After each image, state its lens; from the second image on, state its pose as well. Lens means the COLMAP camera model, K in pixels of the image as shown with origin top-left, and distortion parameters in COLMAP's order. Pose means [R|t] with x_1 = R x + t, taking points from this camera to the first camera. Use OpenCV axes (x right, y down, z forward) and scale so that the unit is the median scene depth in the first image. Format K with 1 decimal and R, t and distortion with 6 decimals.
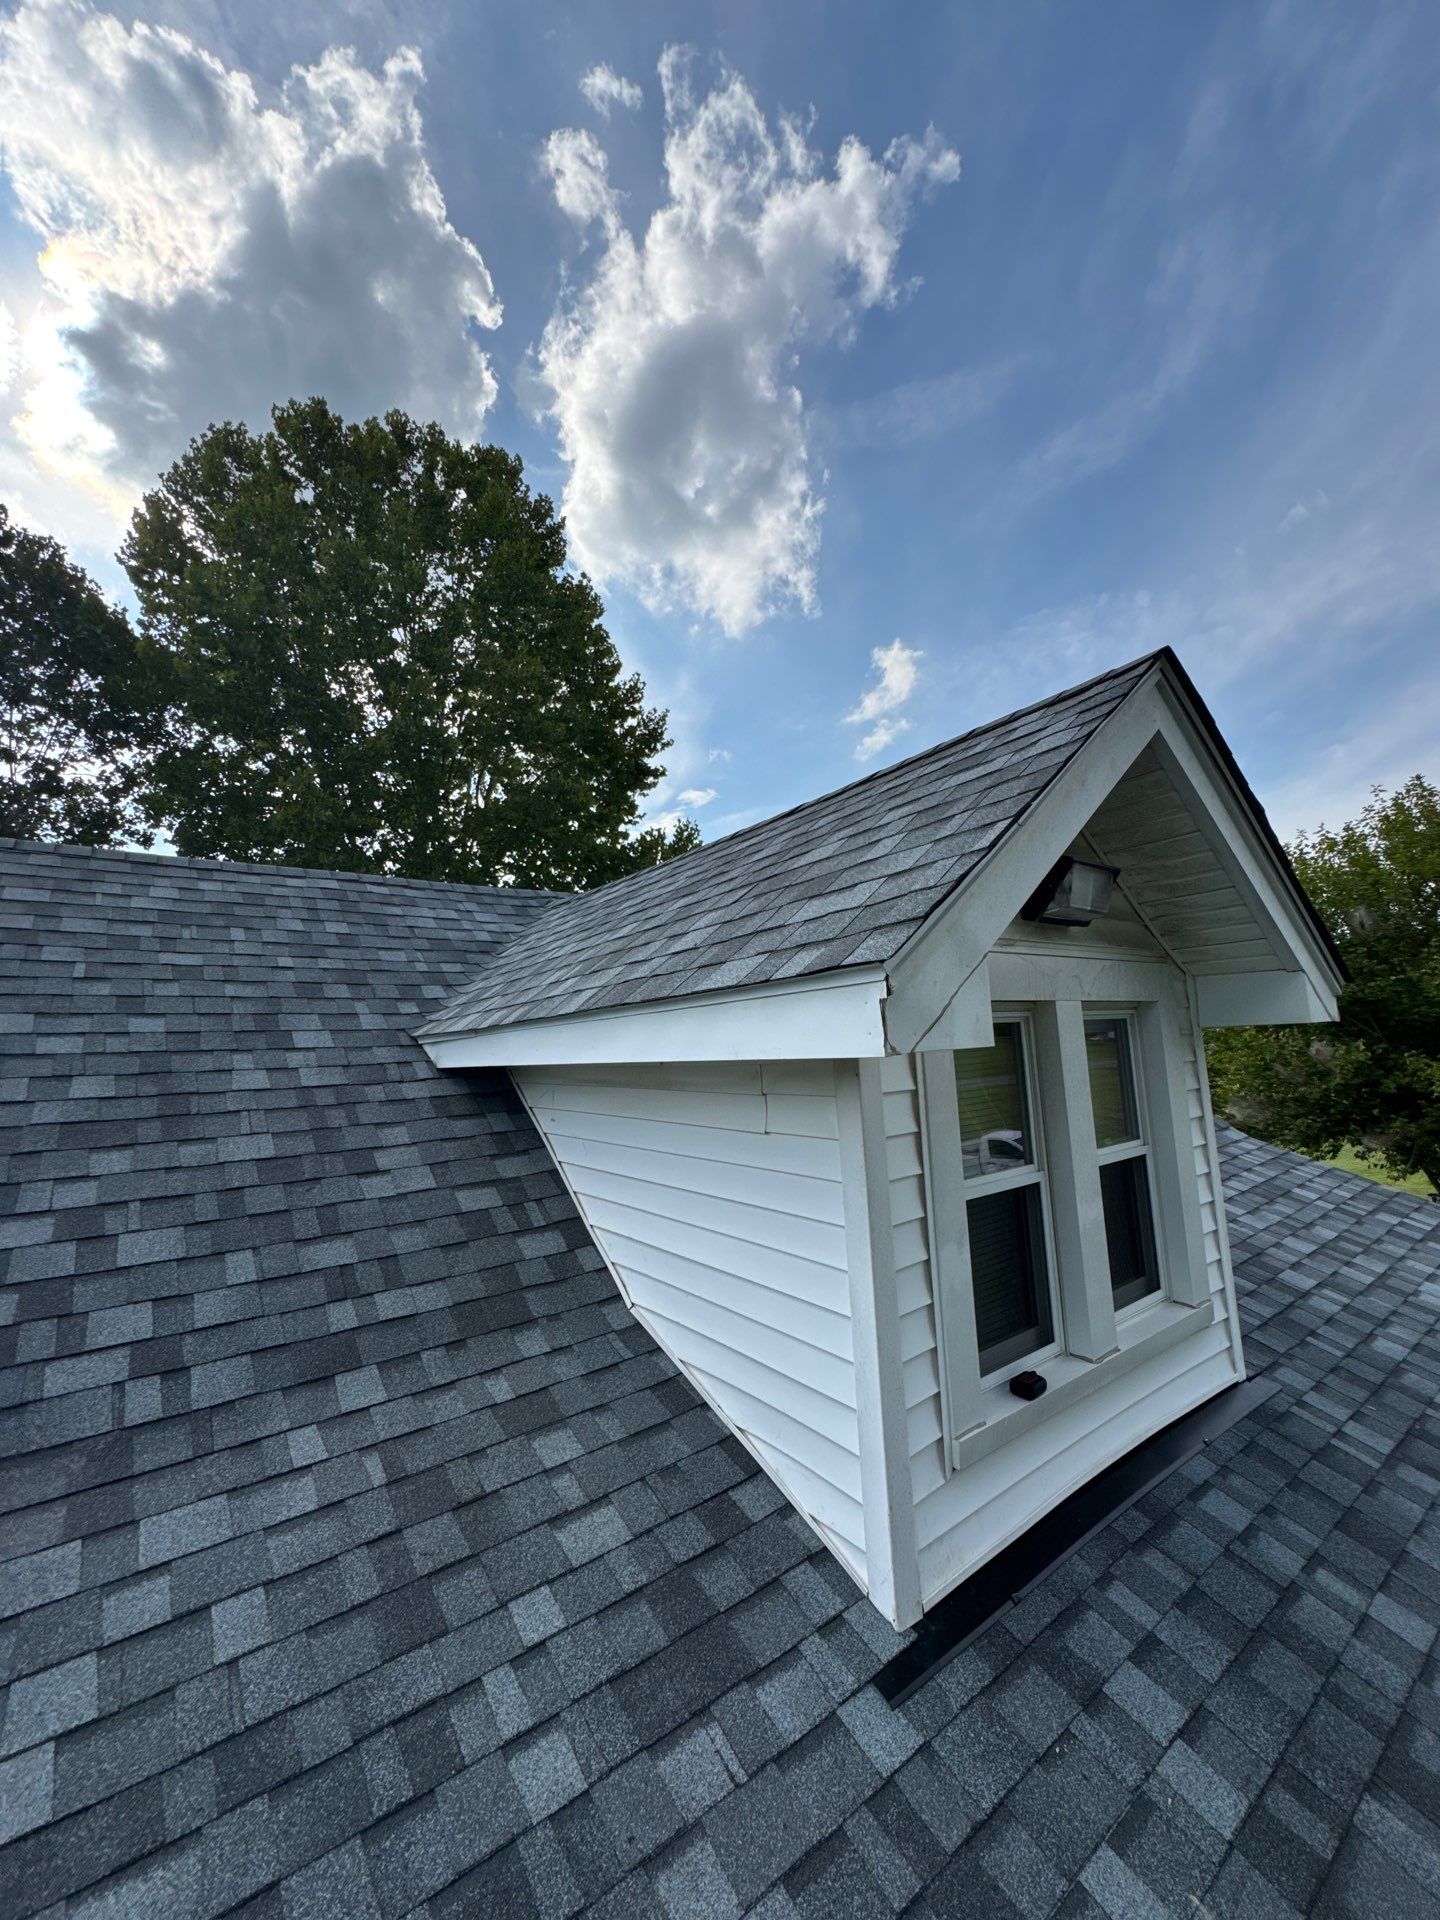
lens RADIAL K [[762.7, 0, 728.2], [0, 762.7, 964.1], [0, 0, 1]] dist [-0.006518, 0.001163]
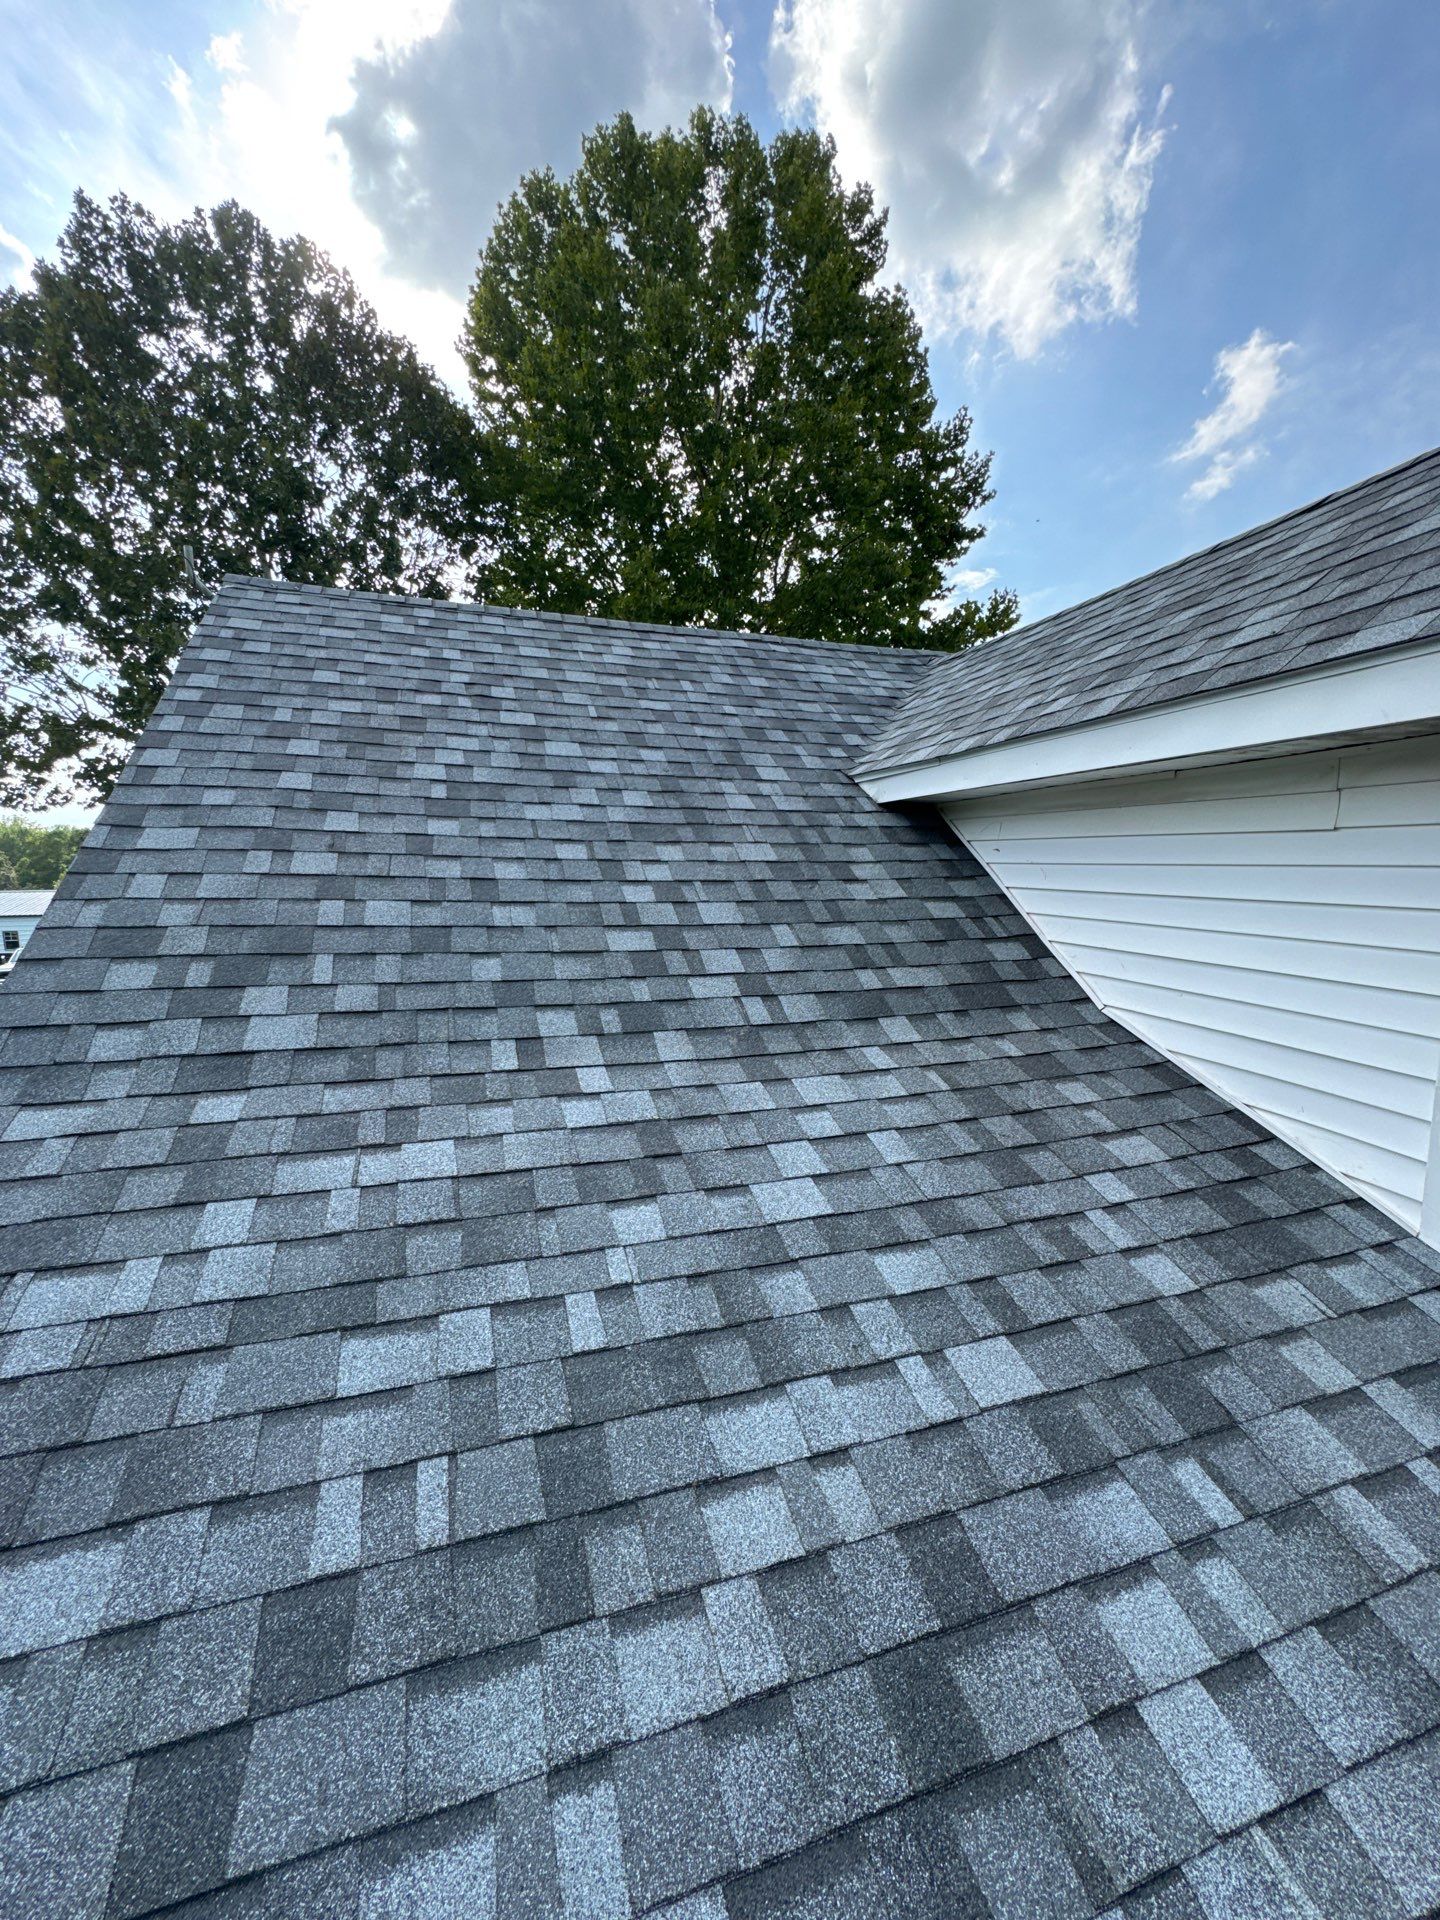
lens RADIAL K [[762.7, 0, 722.8], [0, 762.7, 963.8], [0, 0, 1]] dist [-0.006518, 0.001163]
pose [[0.944354, 0.084517, -0.317889, -0.258680], [-0.004197, 0.969444, 0.245278, 0.106300], [0.328905, -0.230295, 0.915852, -0.141207]]
